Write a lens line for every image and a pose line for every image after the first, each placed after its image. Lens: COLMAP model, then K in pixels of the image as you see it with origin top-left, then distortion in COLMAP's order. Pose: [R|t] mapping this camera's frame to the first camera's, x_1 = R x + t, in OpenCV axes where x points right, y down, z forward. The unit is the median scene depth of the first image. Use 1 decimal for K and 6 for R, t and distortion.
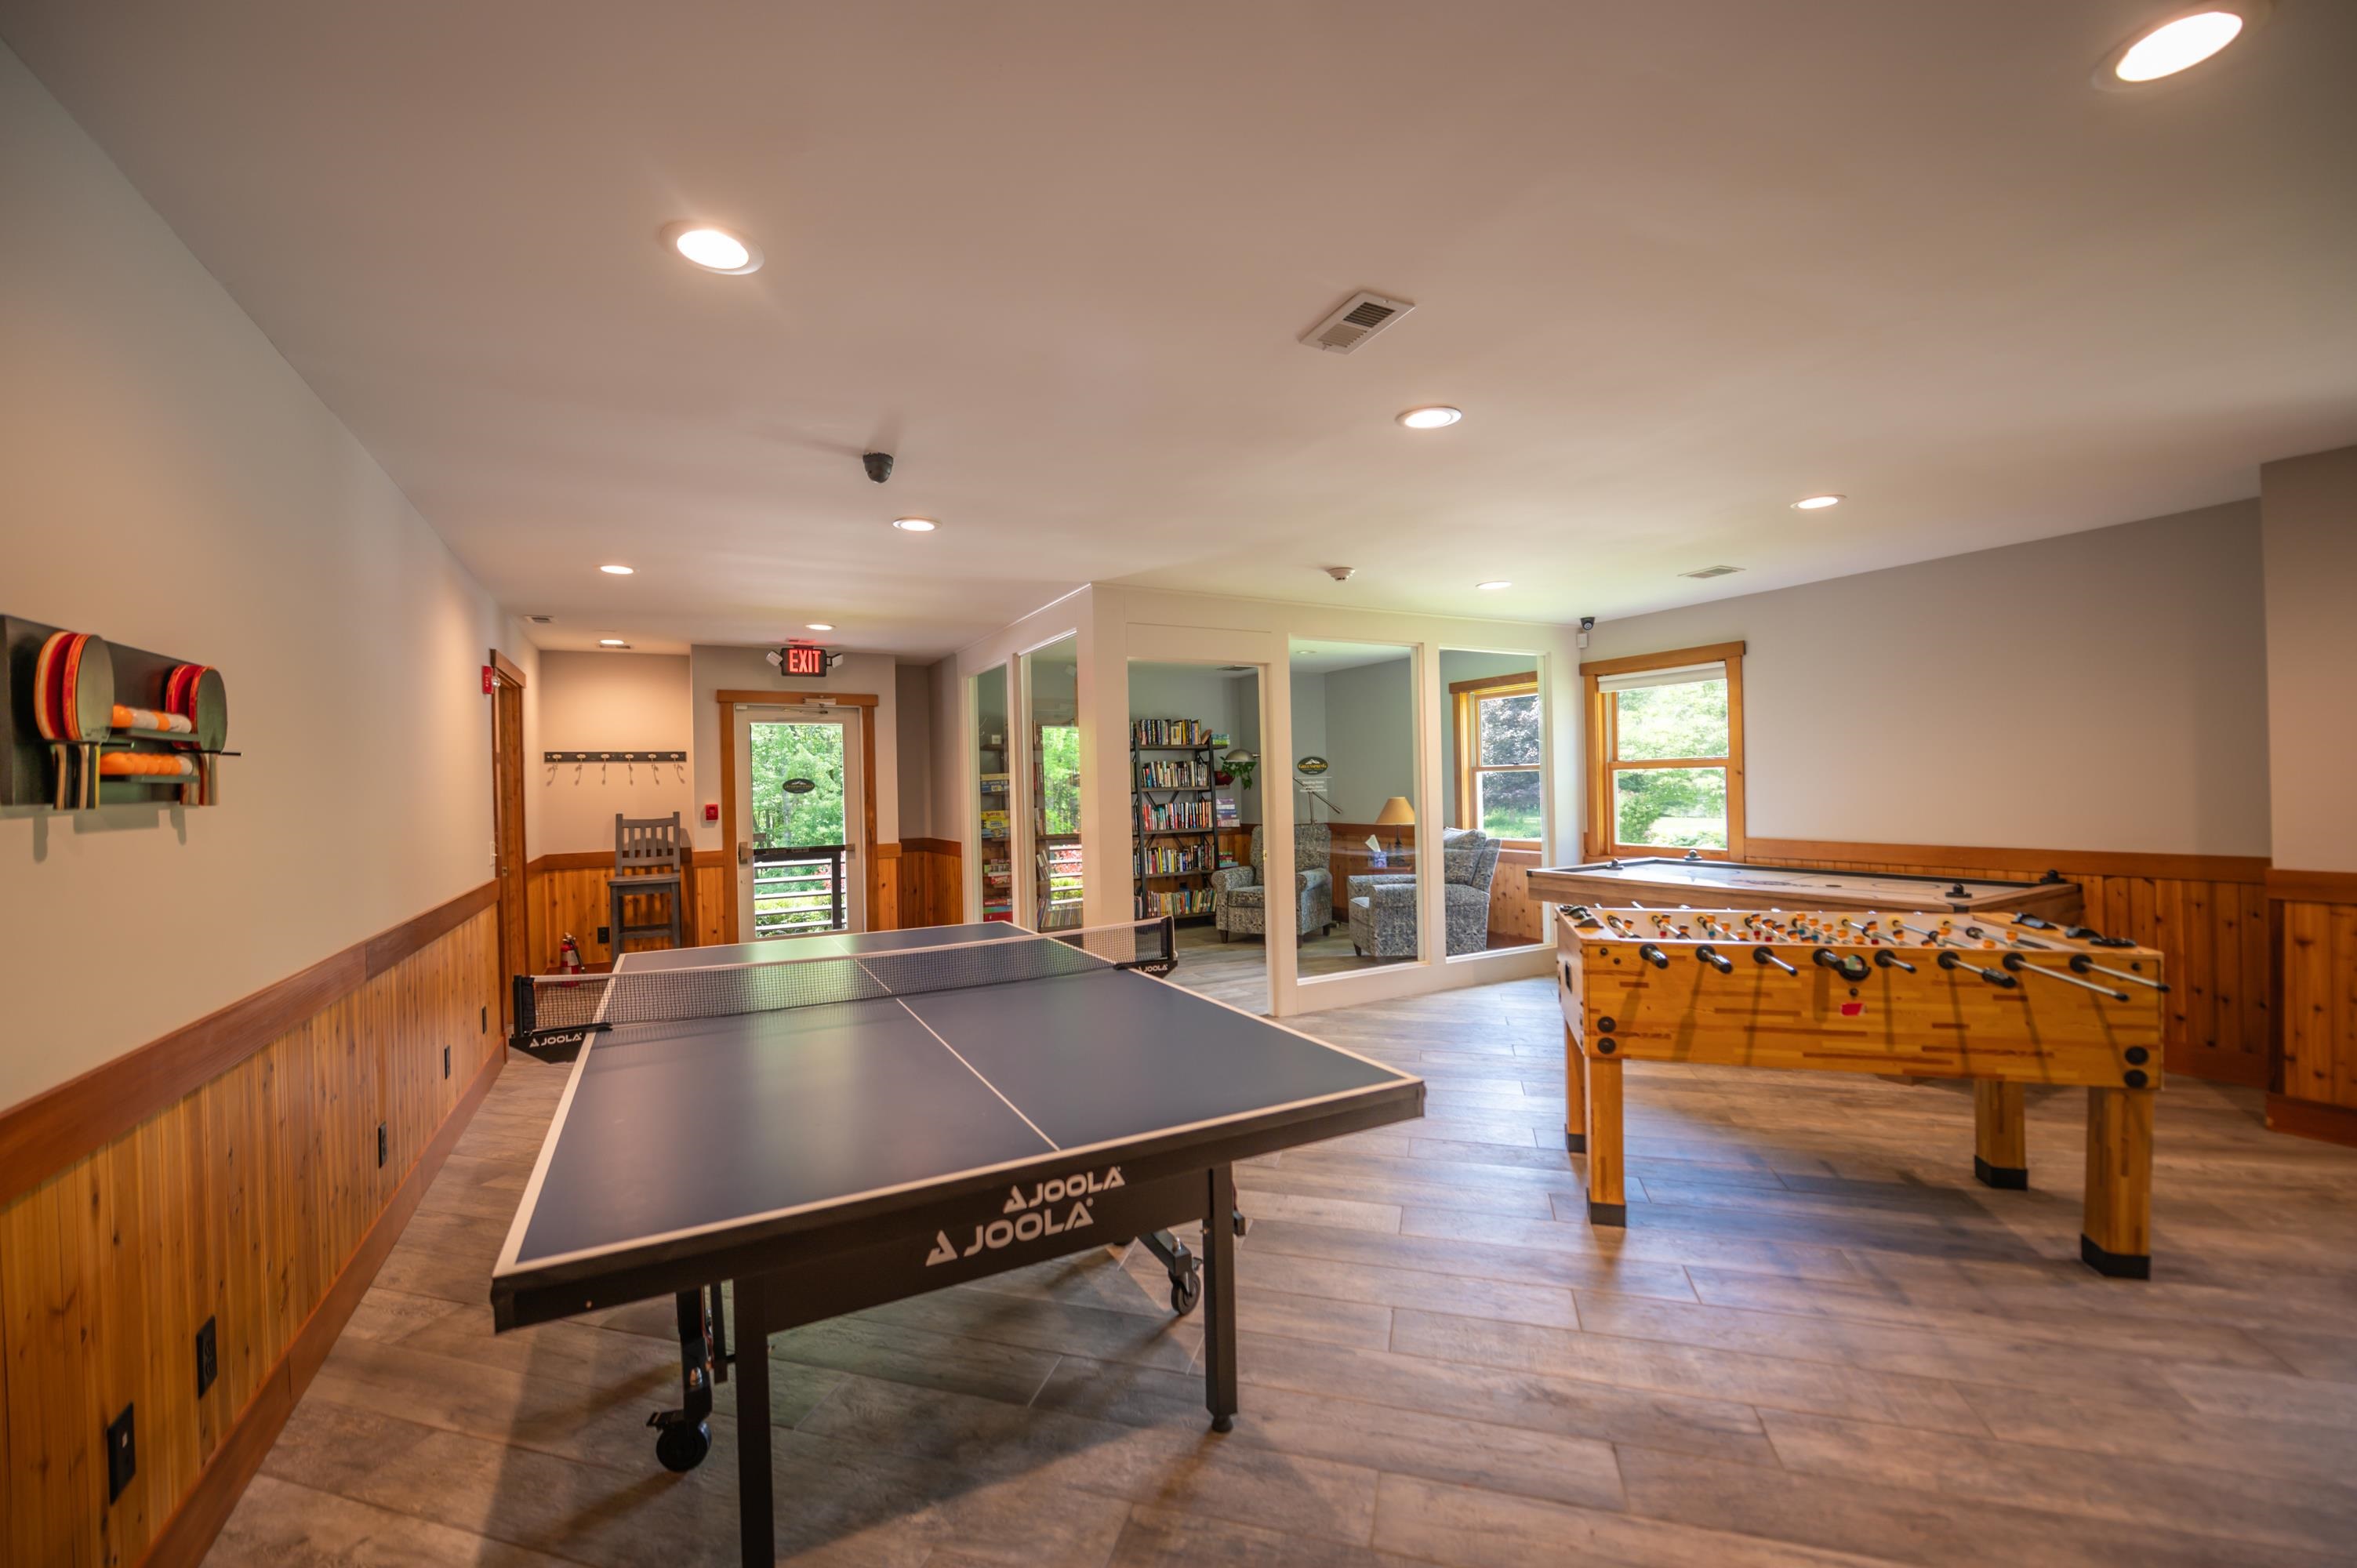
lens RADIAL K [[952.8, 0, 1182.0], [0, 952.8, 788.9], [0, 0, 1]] dist [-0.000553, -0.000048]
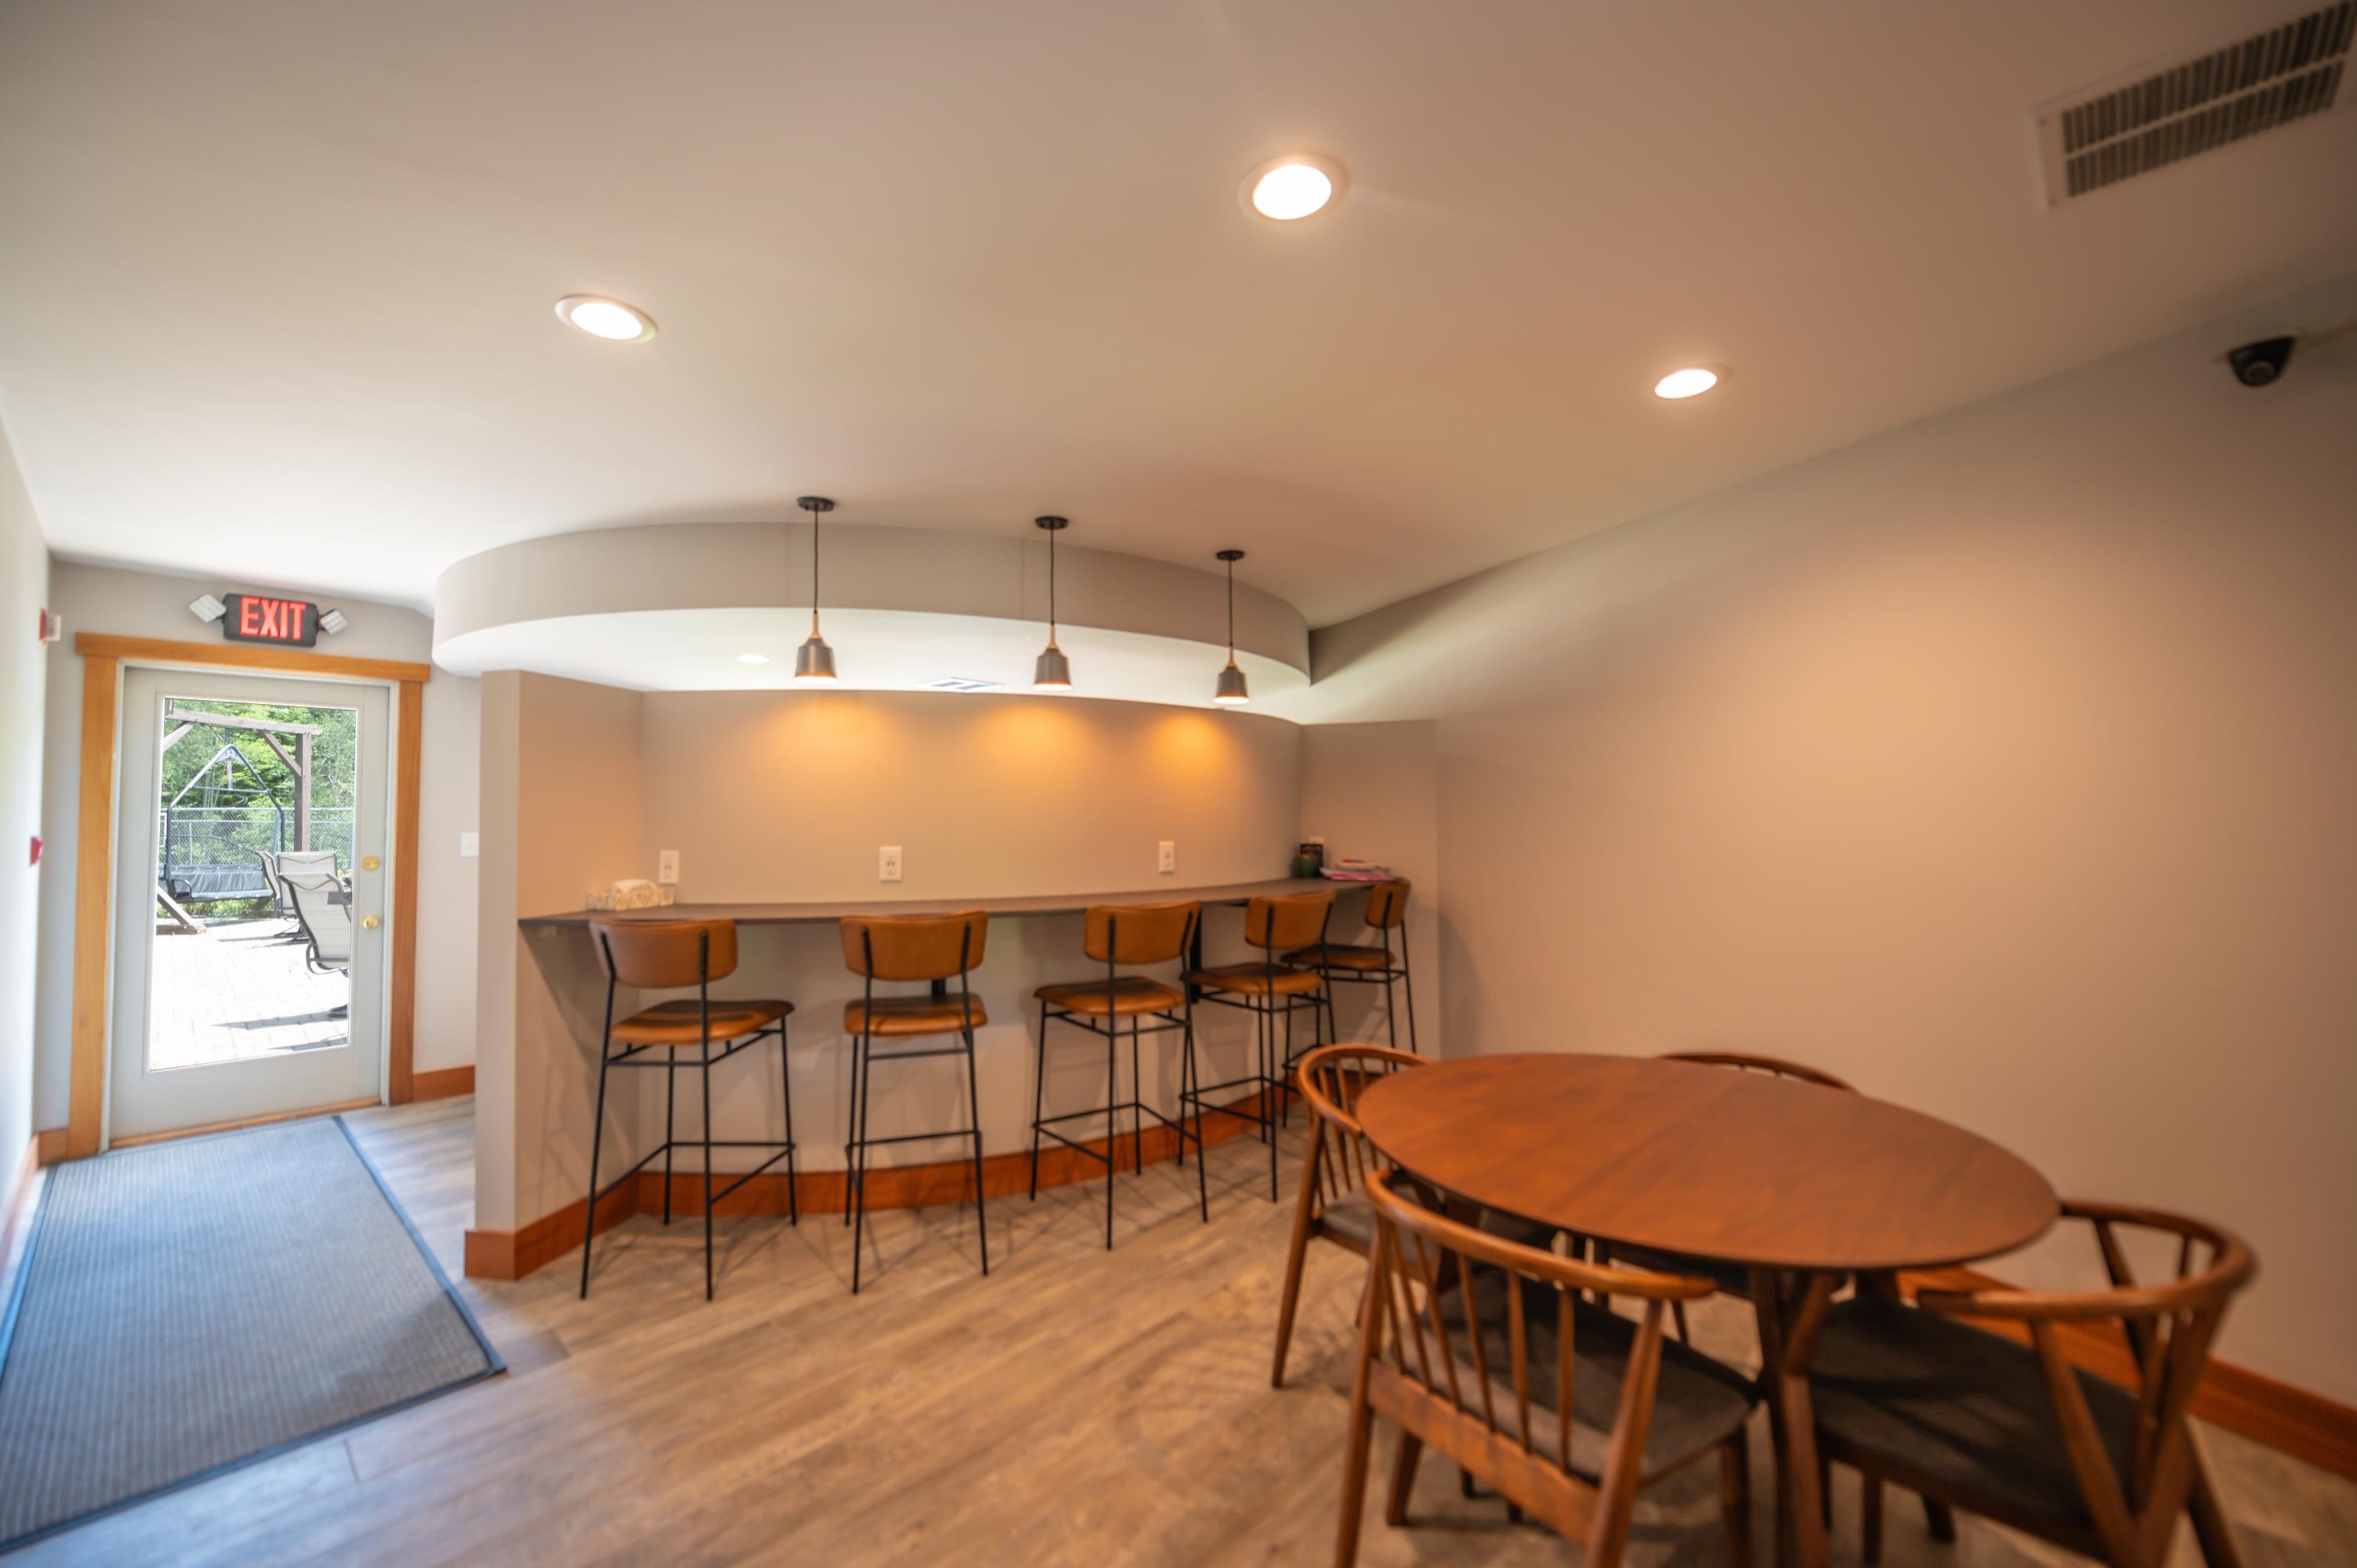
lens RADIAL K [[952.8, 0, 1173.6], [0, 952.8, 782.2], [0, 0, 1]] dist [-0.000553, -0.000048]
pose [[0.927026, 0.033331, 0.373514, -0.072604], [-0.018658, 0.998908, -0.042832, -0.008899], [-0.374534, 0.032737, 0.926635, 0.189761]]
